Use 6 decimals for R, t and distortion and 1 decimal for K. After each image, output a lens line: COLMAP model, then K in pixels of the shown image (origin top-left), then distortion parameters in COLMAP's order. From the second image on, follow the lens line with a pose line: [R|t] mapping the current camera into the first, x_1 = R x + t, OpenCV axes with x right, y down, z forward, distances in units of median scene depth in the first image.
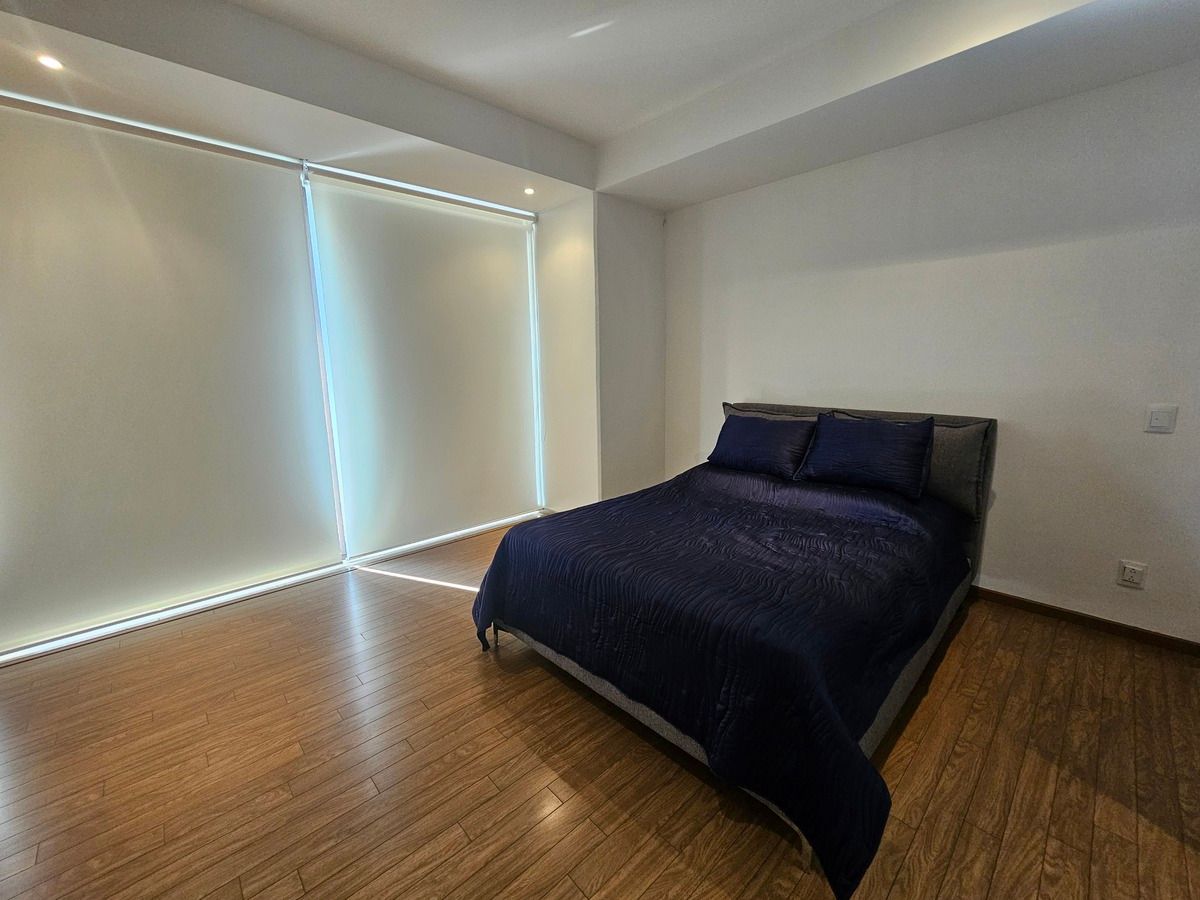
lens RADIAL K [[490.9, 0, 611.8], [0, 490.9, 454.9], [0, 0, 1]] dist [-0.001164, 0.000045]
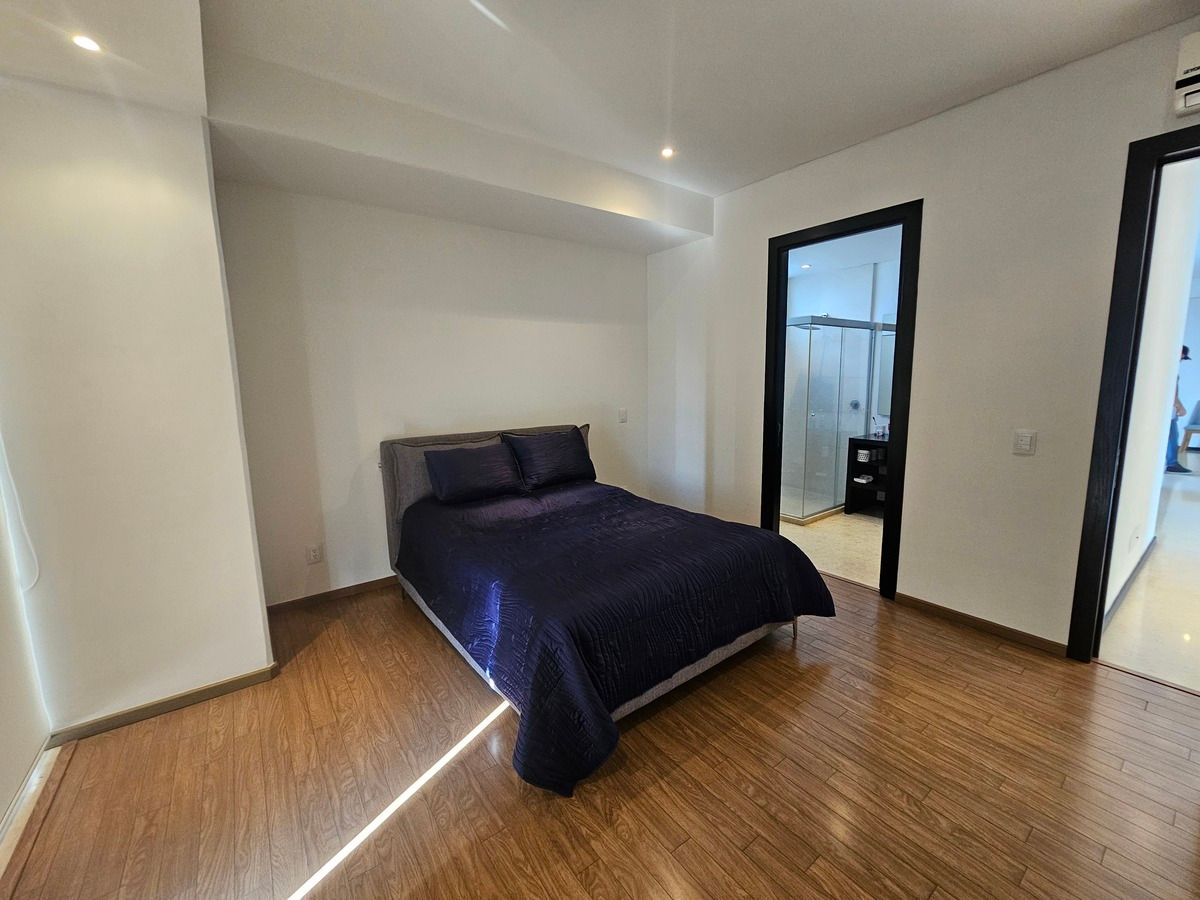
lens RADIAL K [[490.9, 0, 602.3], [0, 490.9, 439.4], [0, 0, 1]] dist [-0.001164, 0.000045]
pose [[0.122307, -0.116899, 0.985584, -1.265202], [0.199775, 0.975614, 0.090925, -0.238893], [-0.972178, 0.185774, 0.142678, 1.047494]]
